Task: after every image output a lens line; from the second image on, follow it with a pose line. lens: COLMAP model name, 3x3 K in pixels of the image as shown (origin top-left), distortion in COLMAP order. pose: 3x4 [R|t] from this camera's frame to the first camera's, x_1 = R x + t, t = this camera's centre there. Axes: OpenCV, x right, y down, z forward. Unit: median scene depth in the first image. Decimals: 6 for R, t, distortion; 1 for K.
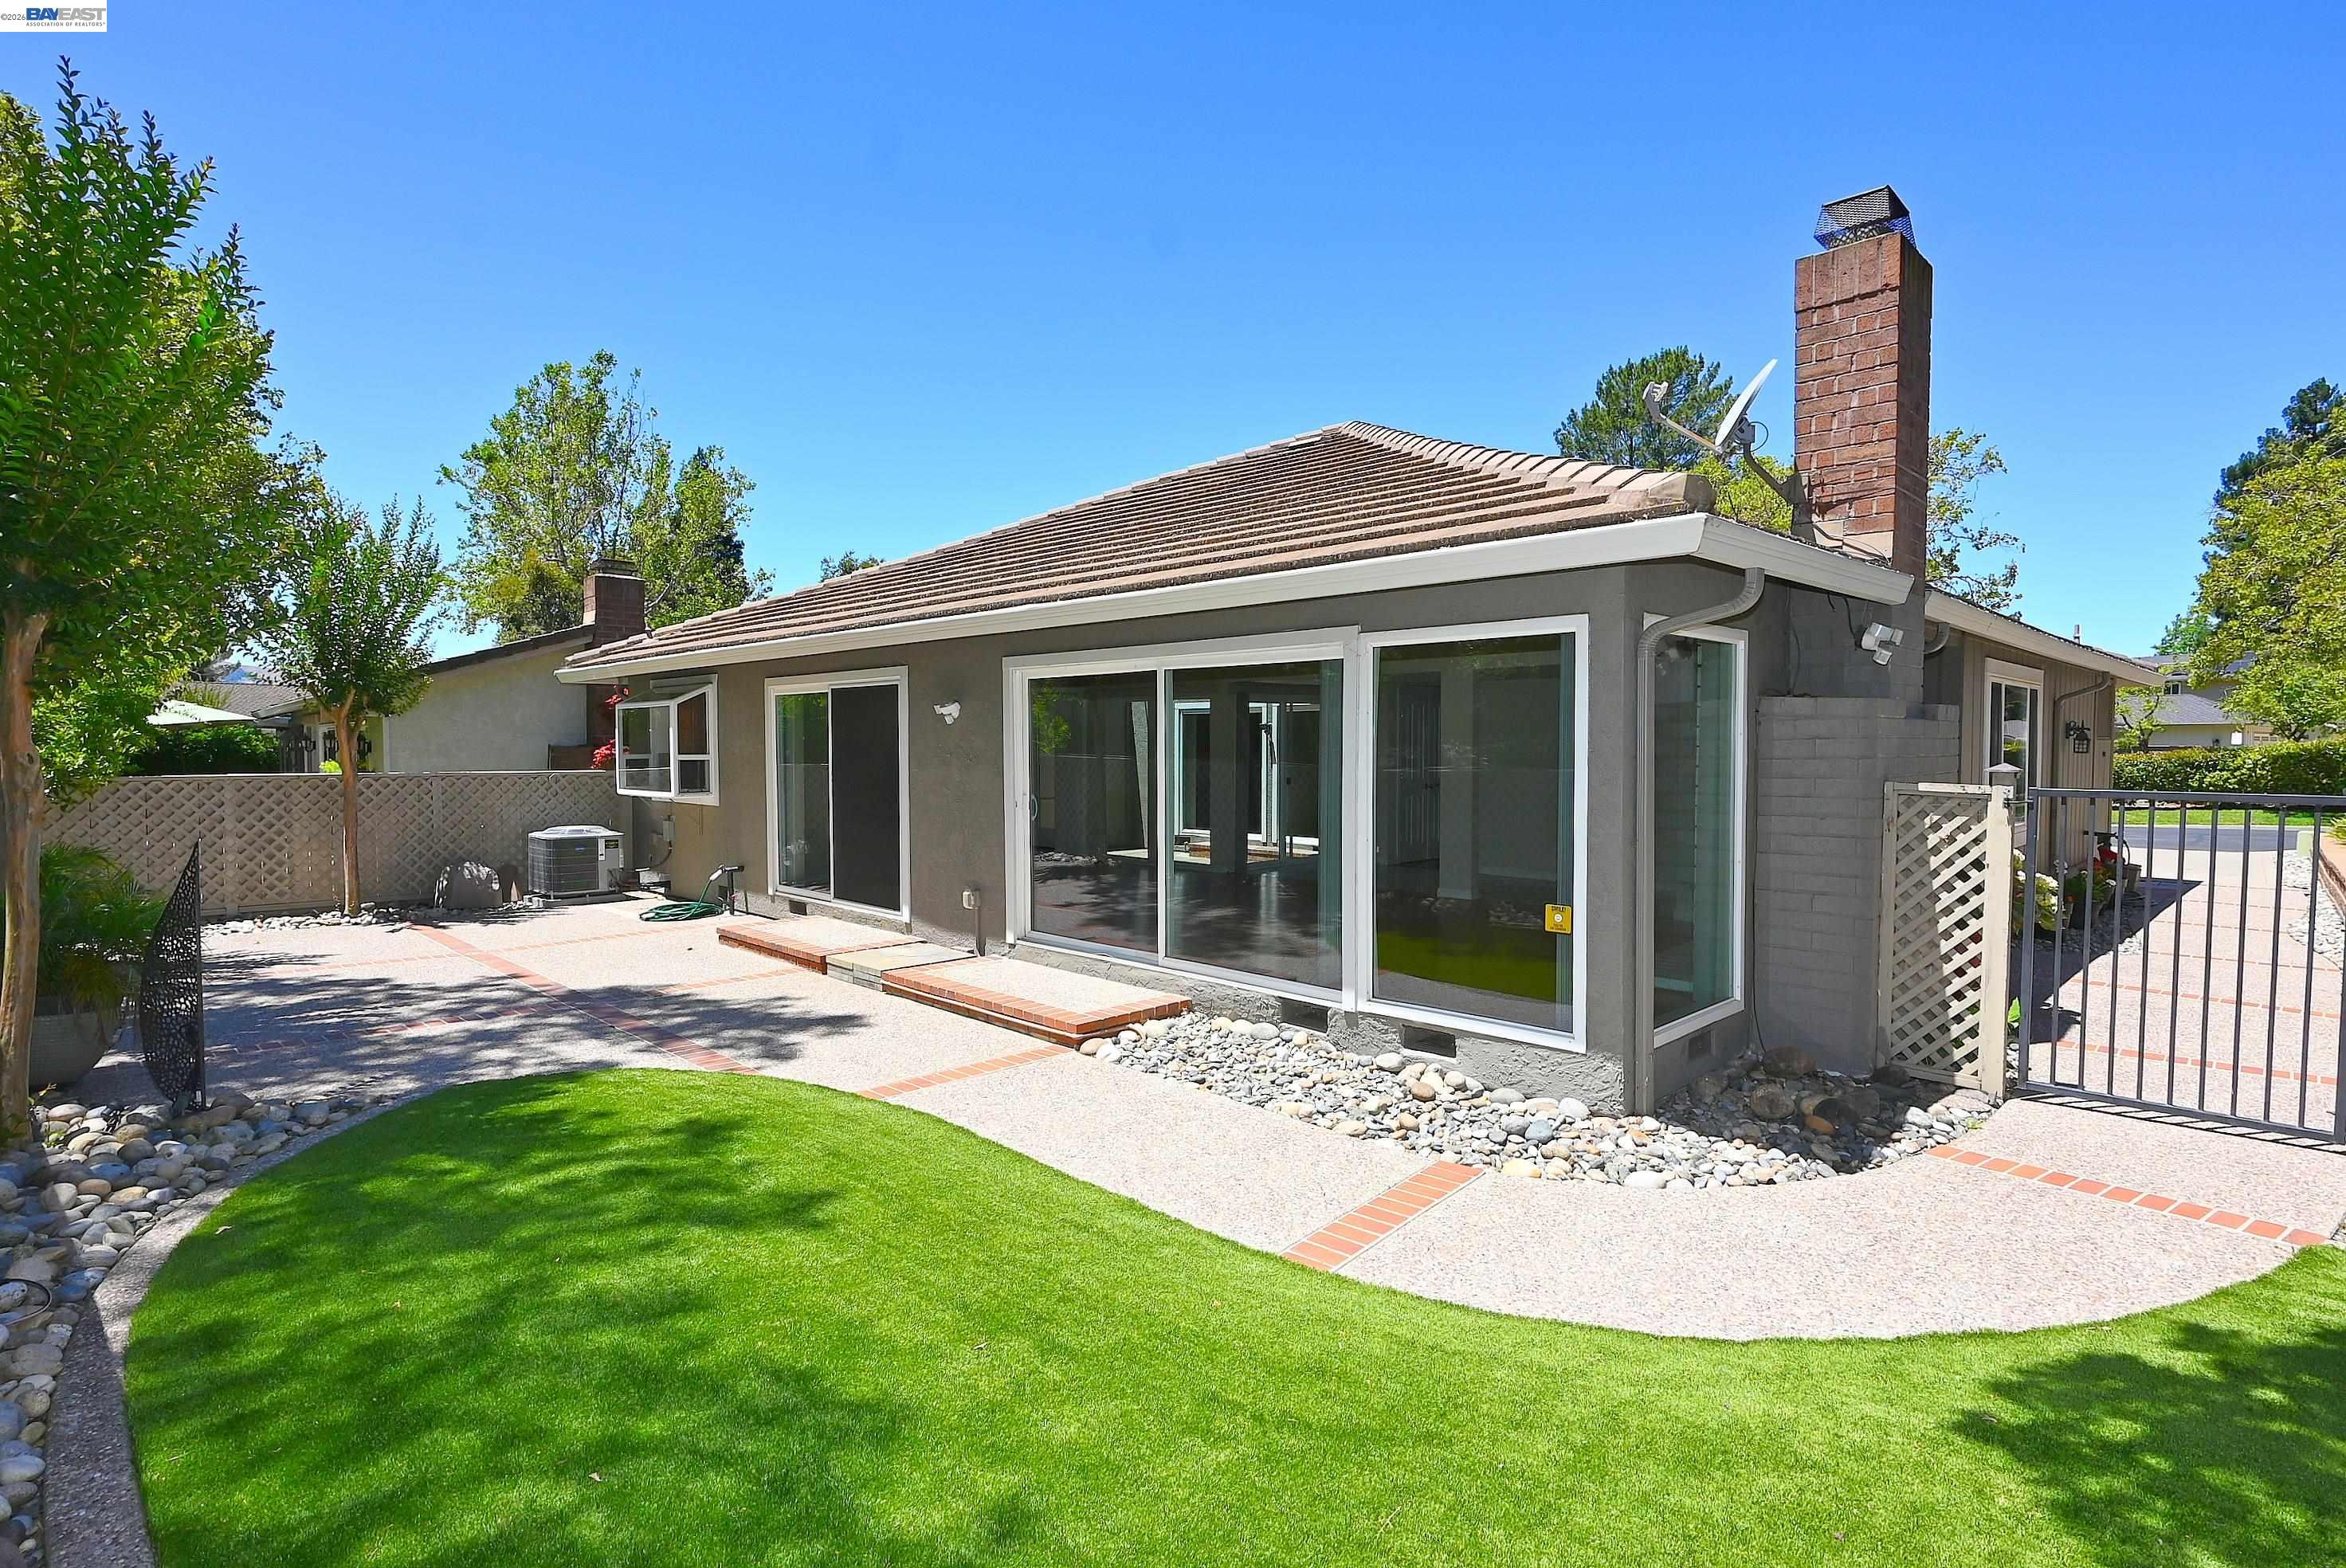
lens RADIAL K [[1176.1, 0, 1168.2], [0, 1176.1, 780.8], [0, 0, 1]] dist [-0.002611, -0.000161]
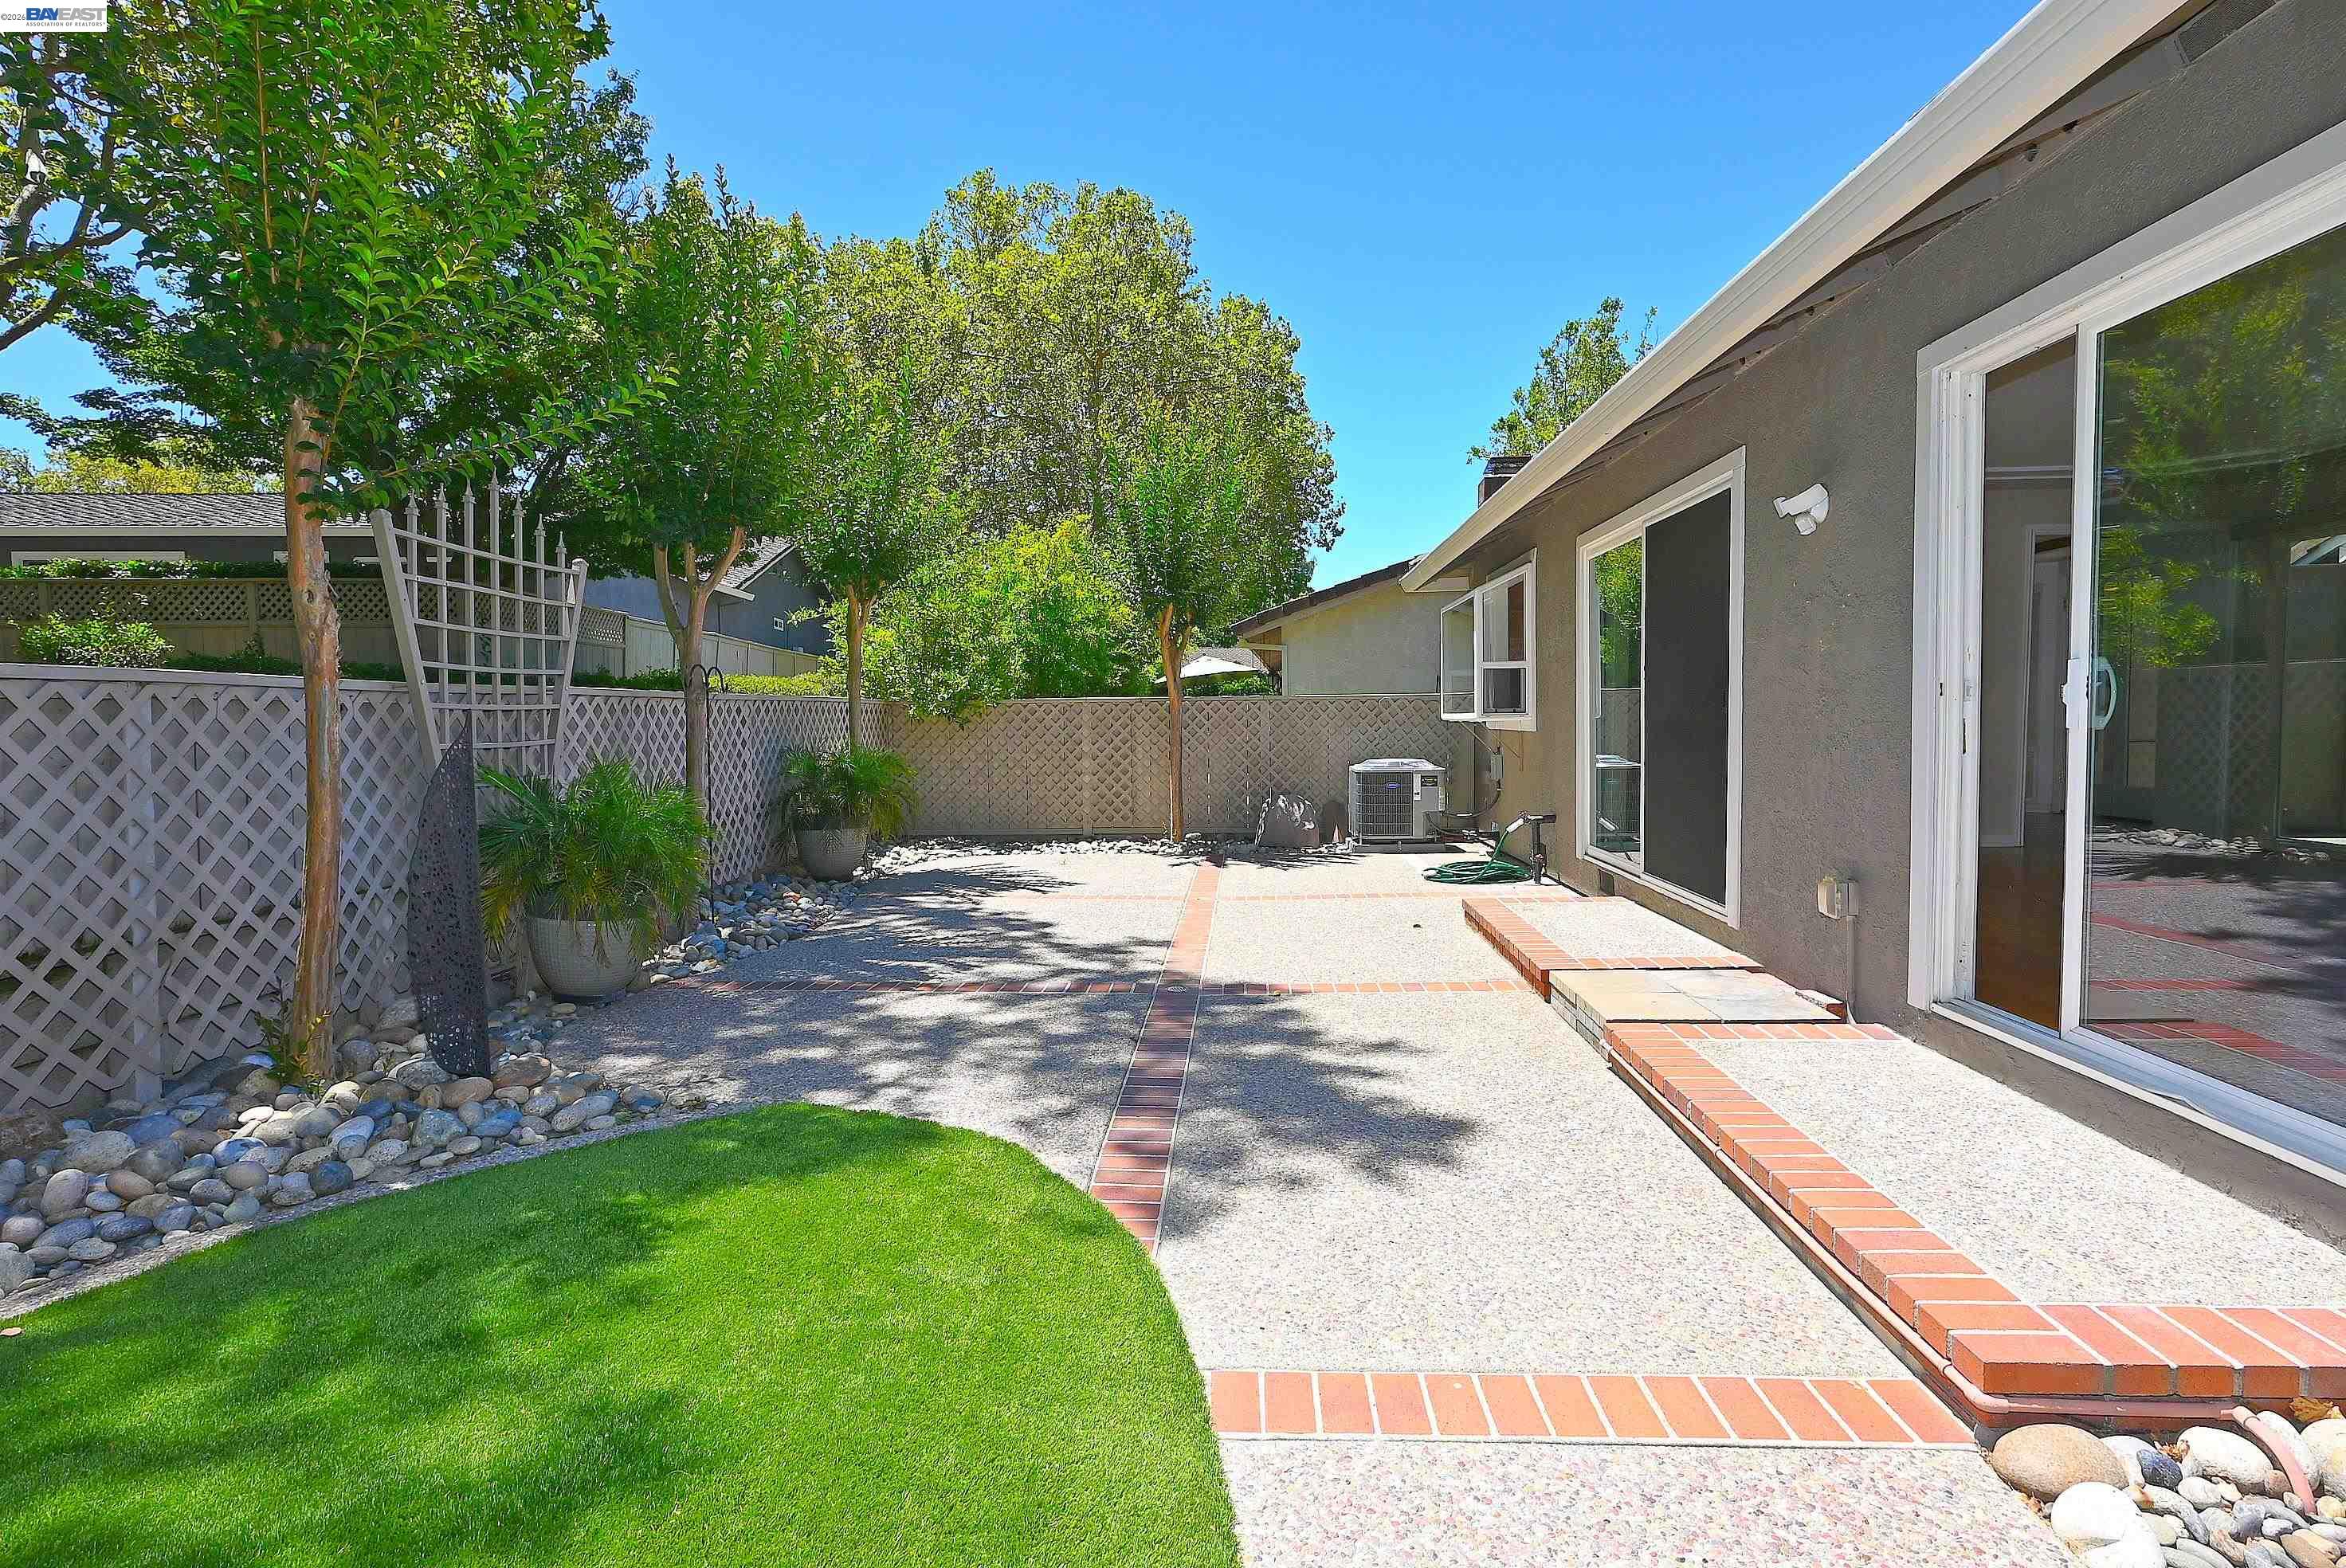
lens RADIAL K [[1160.9, 0, 1174.5], [0, 1160.9, 786.0], [0, 0, 1]] dist [-0.004359, 0.001911]
pose [[0.672133, 0.035023, -0.739601, -0.003388], [-0.007983, 0.999165, 0.040060, 0.041766], [0.740387, -0.021021, 0.671852, 0.523165]]
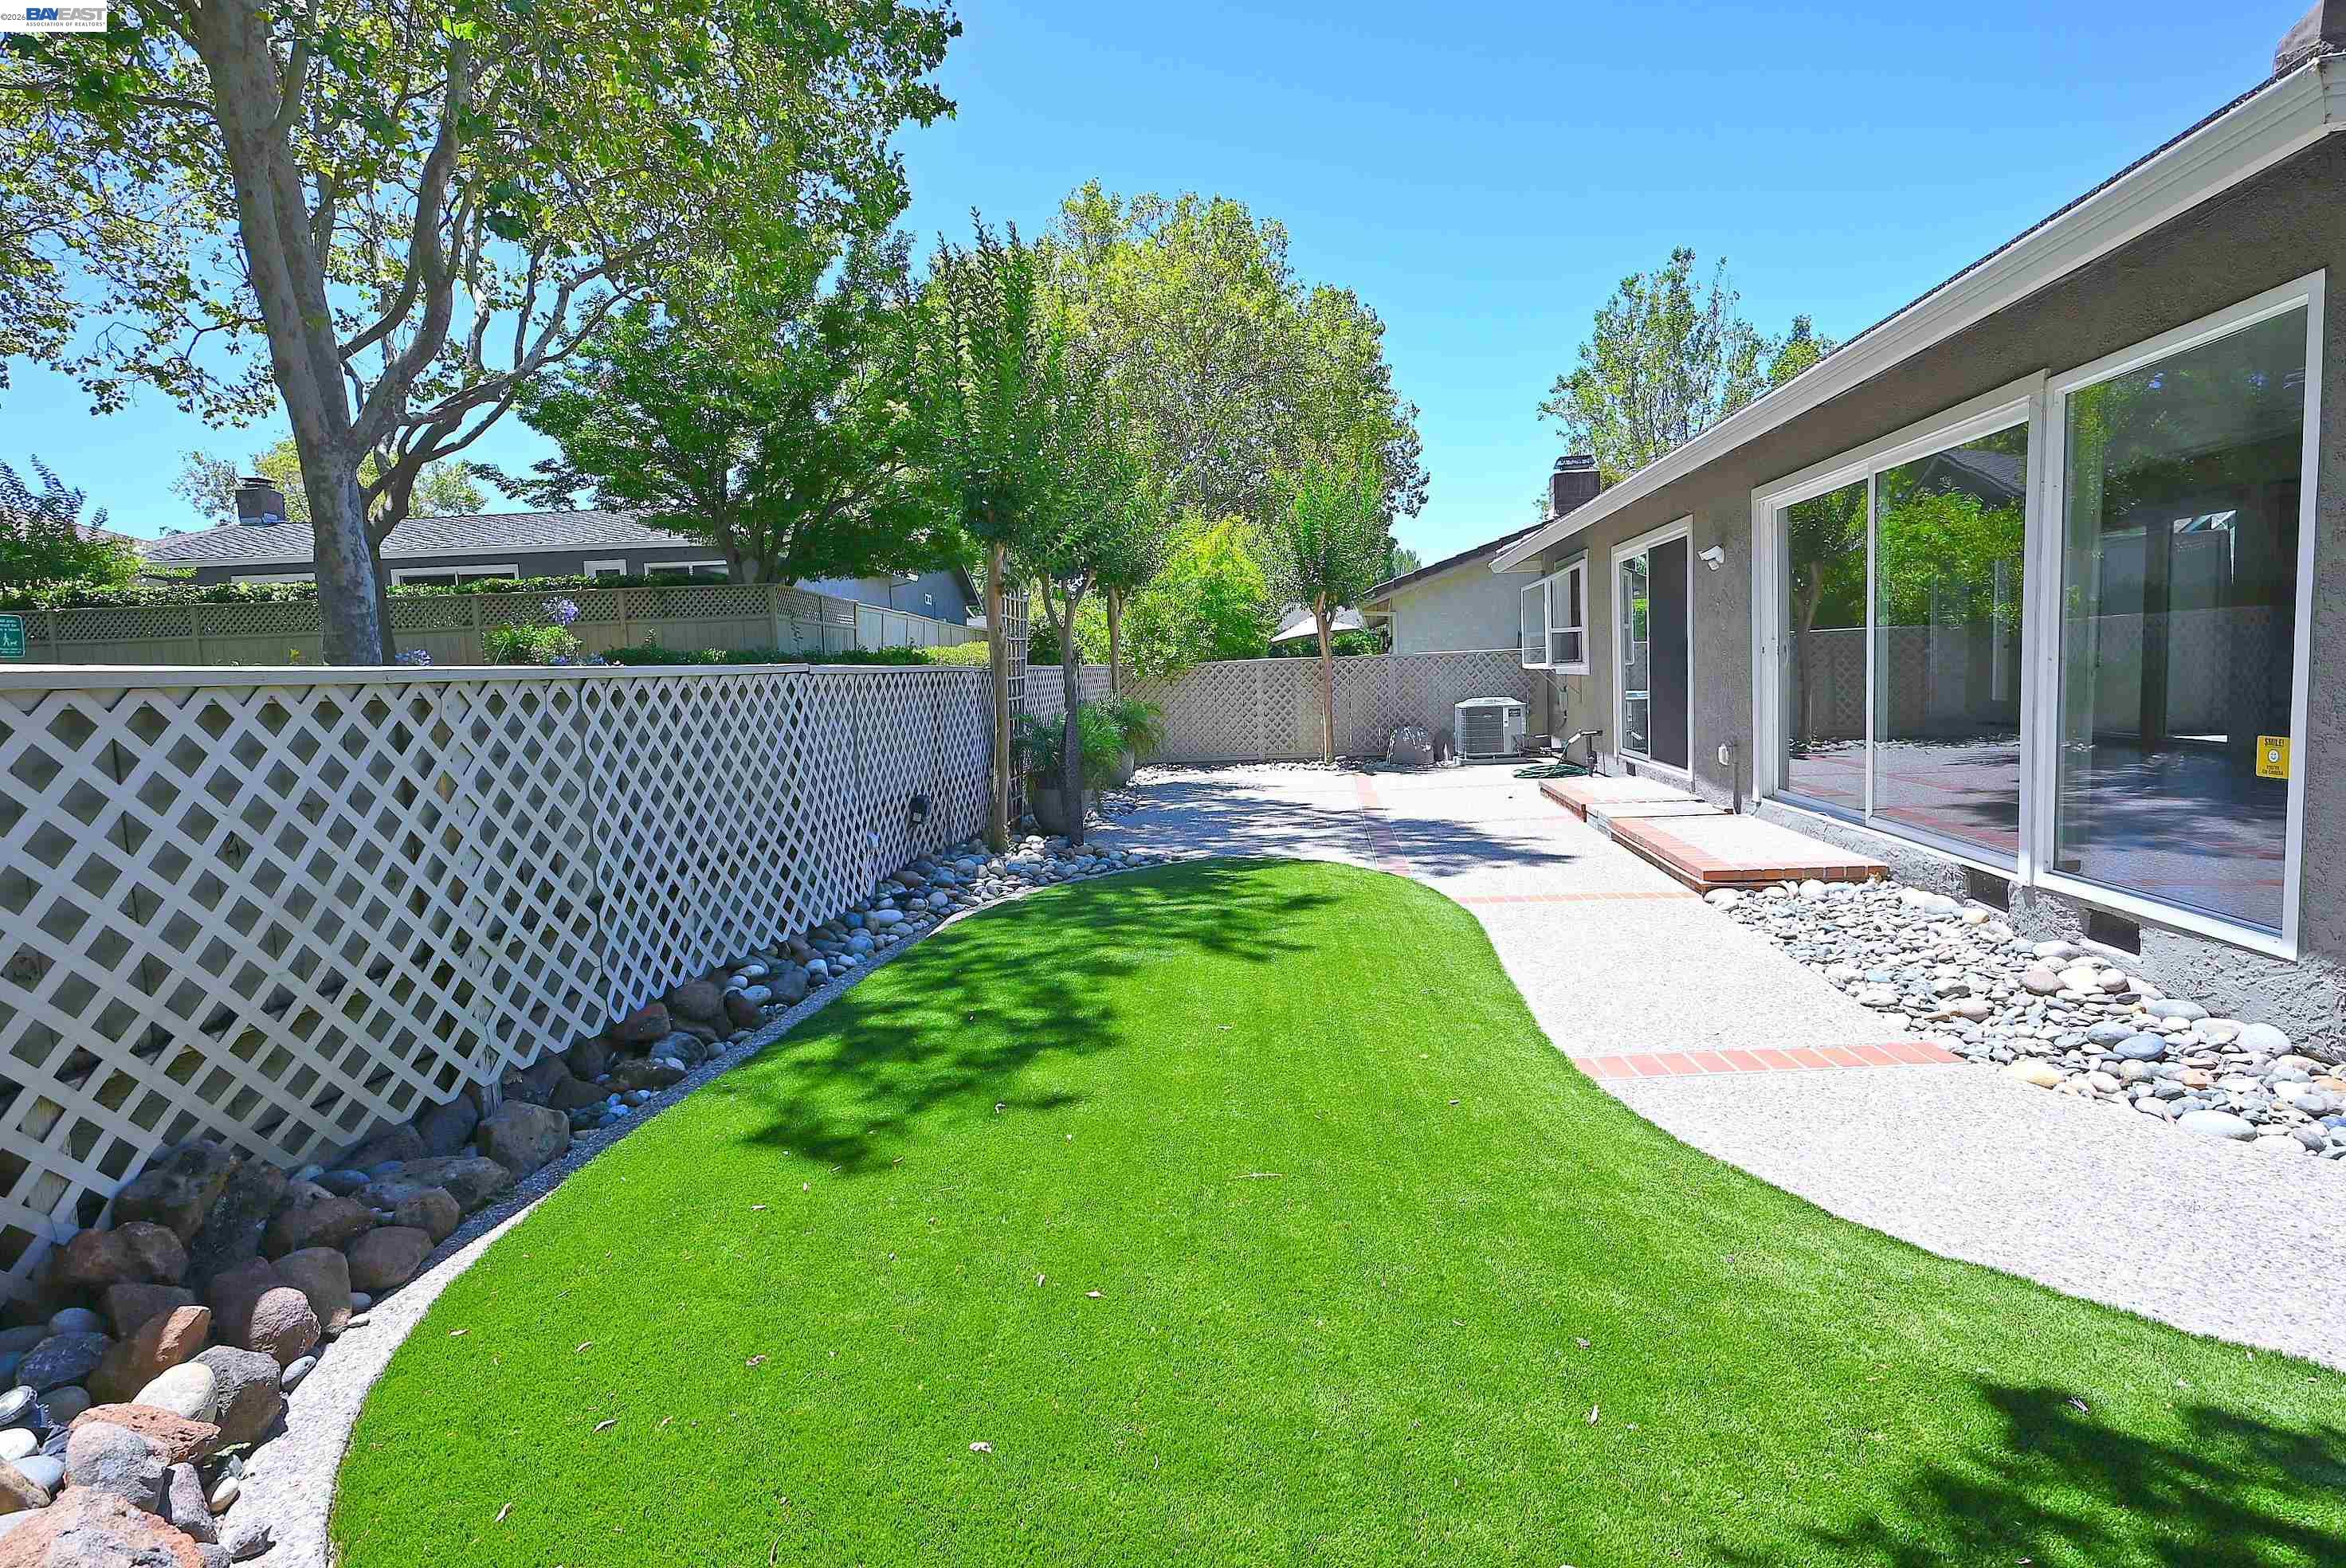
lens RADIAL K [[1160.9, 0, 1174.5], [0, 1160.9, 786.0], [0, 0, 1]] dist [-0.004359, 0.001911]
pose [[0.624764, 0.049136, -0.779266, 0.300913], [0.019823, 0.996698, 0.078739, 0.046594], [0.780562, -0.064640, 0.621727, 0.076448]]
